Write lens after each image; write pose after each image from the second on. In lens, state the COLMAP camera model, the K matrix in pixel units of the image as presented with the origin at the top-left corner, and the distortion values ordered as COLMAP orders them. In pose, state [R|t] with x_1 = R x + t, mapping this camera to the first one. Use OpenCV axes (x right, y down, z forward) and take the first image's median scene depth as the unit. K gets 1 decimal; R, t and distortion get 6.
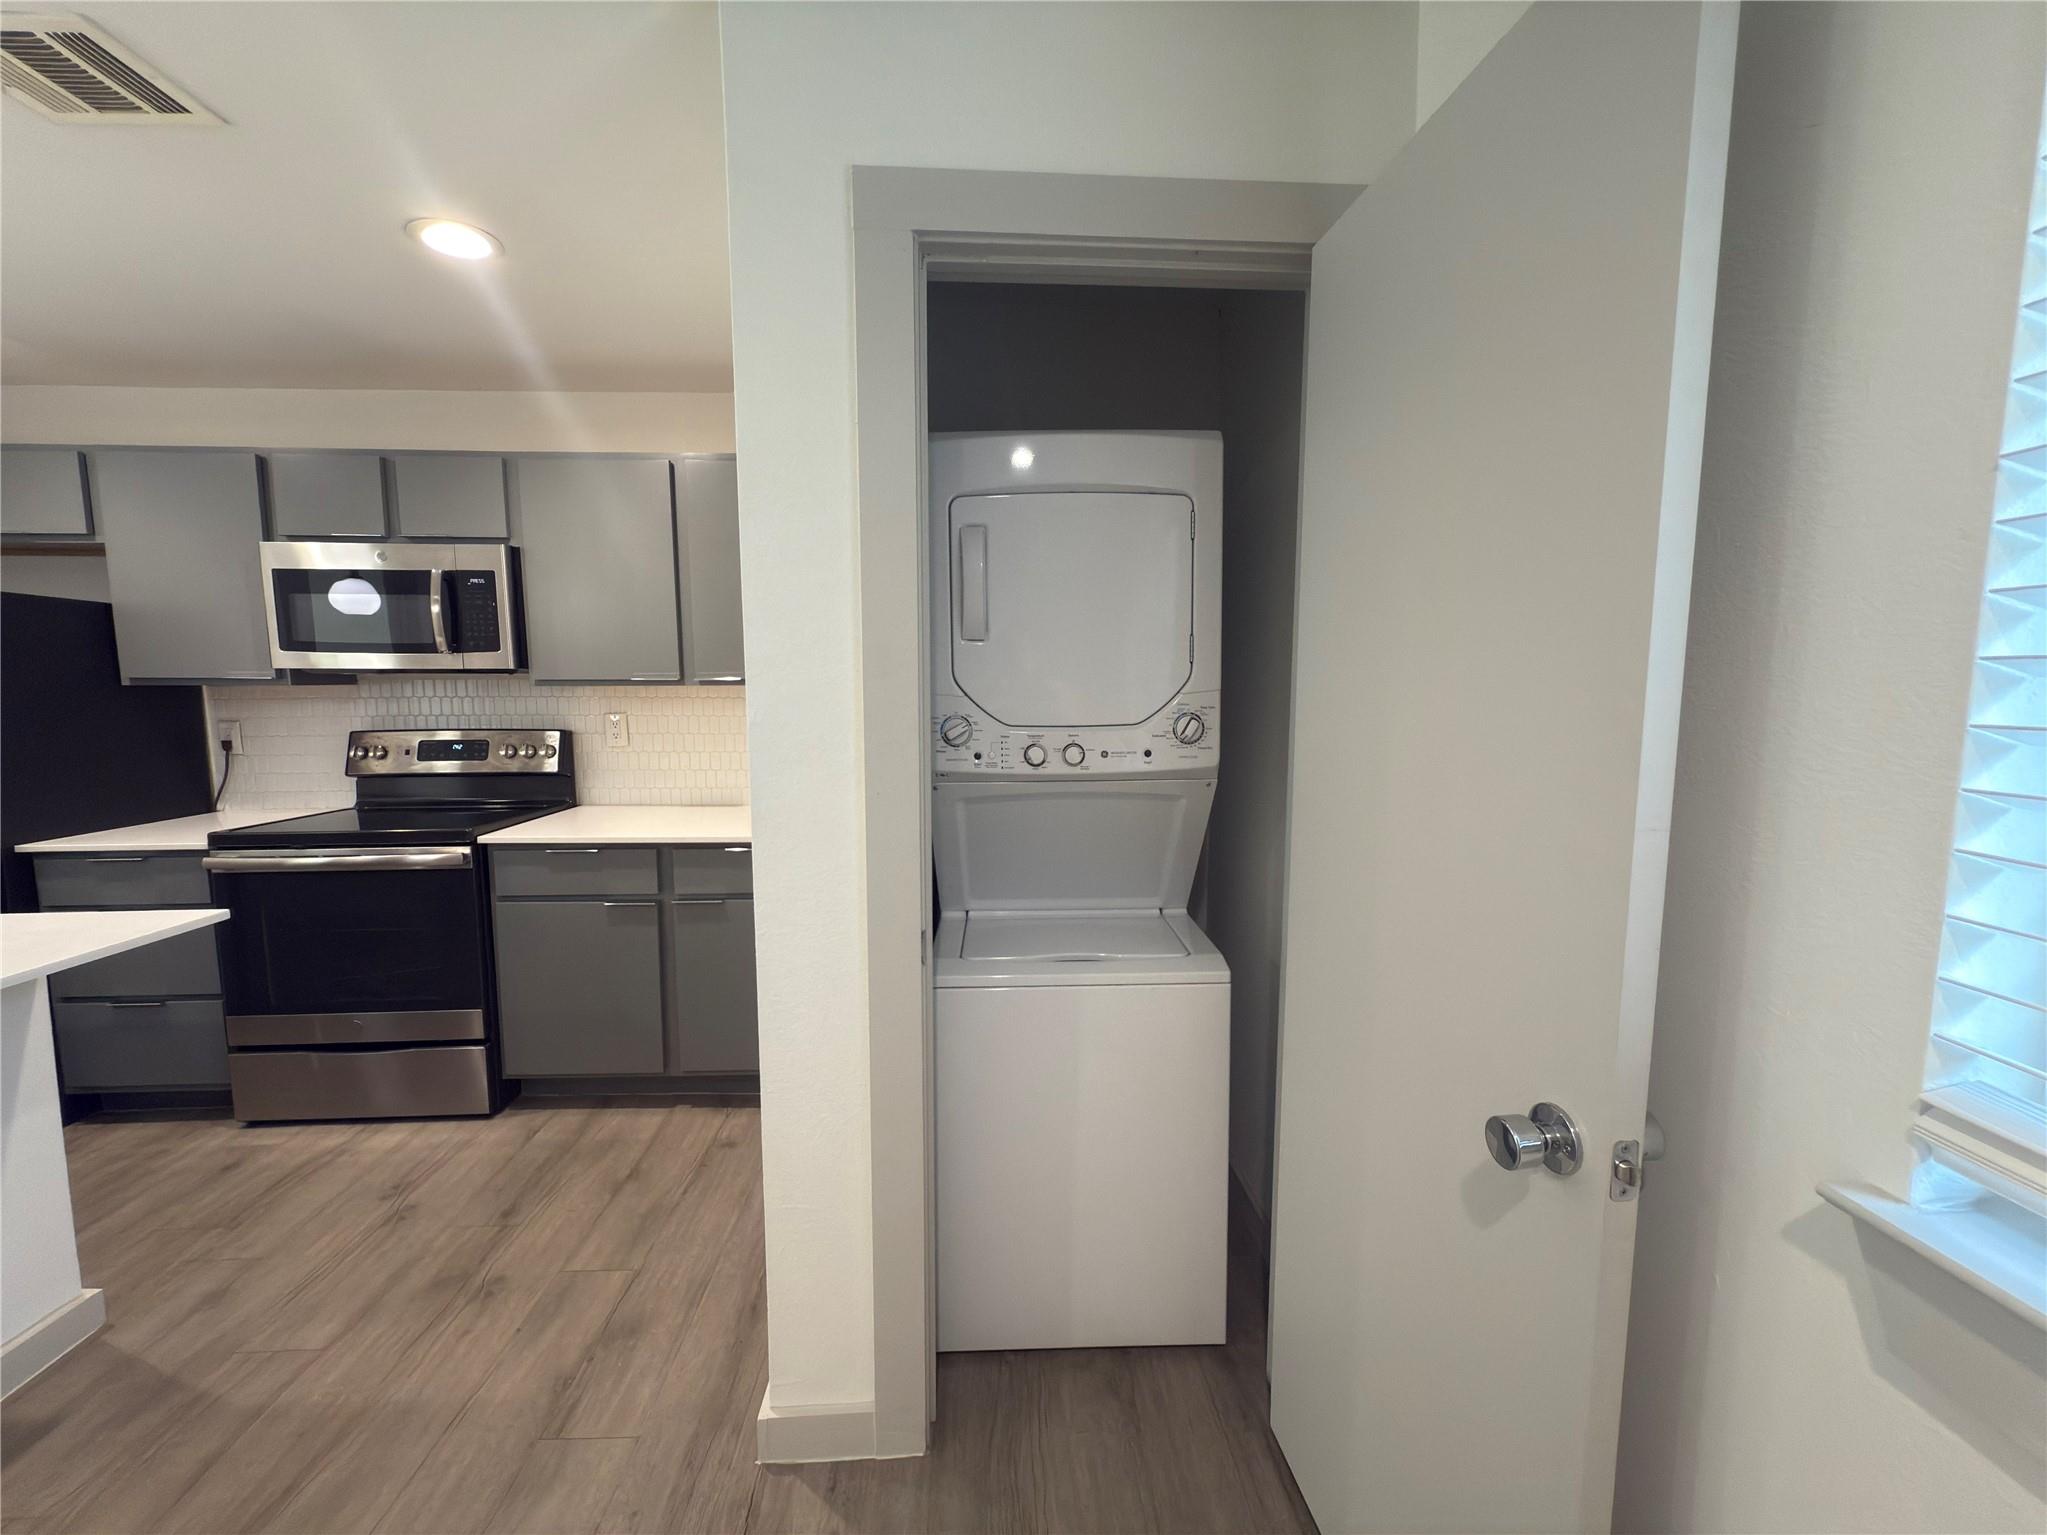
lens RADIAL K [[818.0, 0, 1026.5], [0, 818.0, 771.0], [0, 0, 1]] dist [-0.000960, 0.000115]
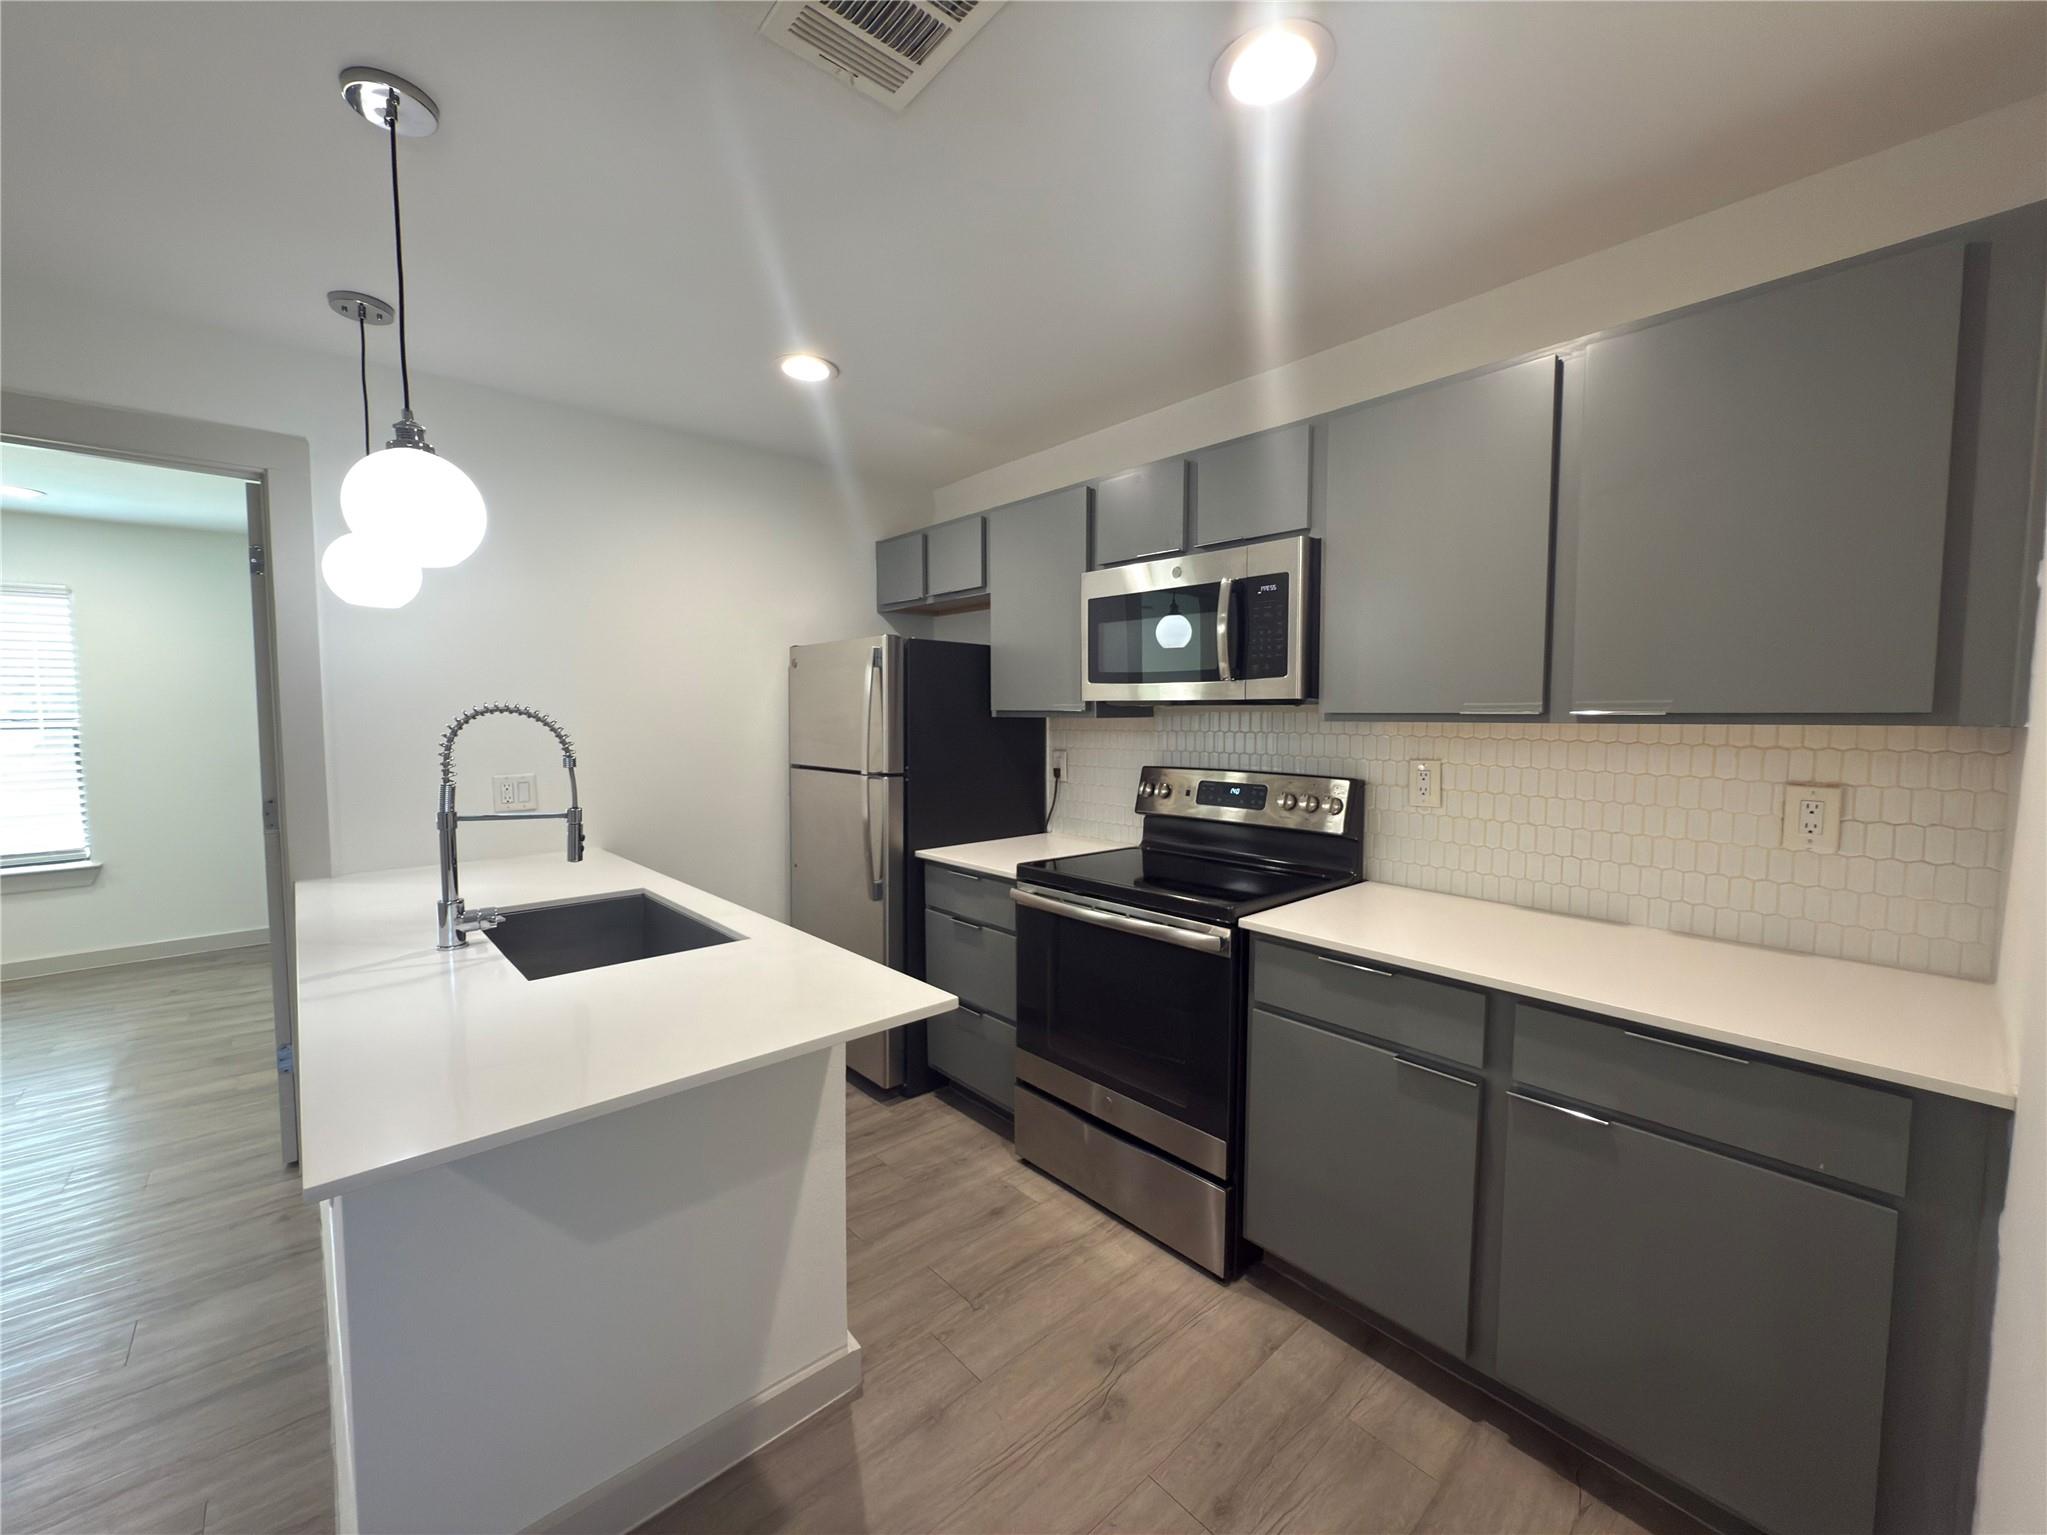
lens RADIAL K [[818.0, 0, 1024.6], [0, 818.0, 766.2], [0, 0, 1]] dist [-0.000960, 0.000115]
pose [[0.626420, 0.054240, -0.777596, -0.175138], [-0.078440, 0.996899, 0.006347, -0.043816], [0.775529, 0.057019, 0.628732, 0.296564]]
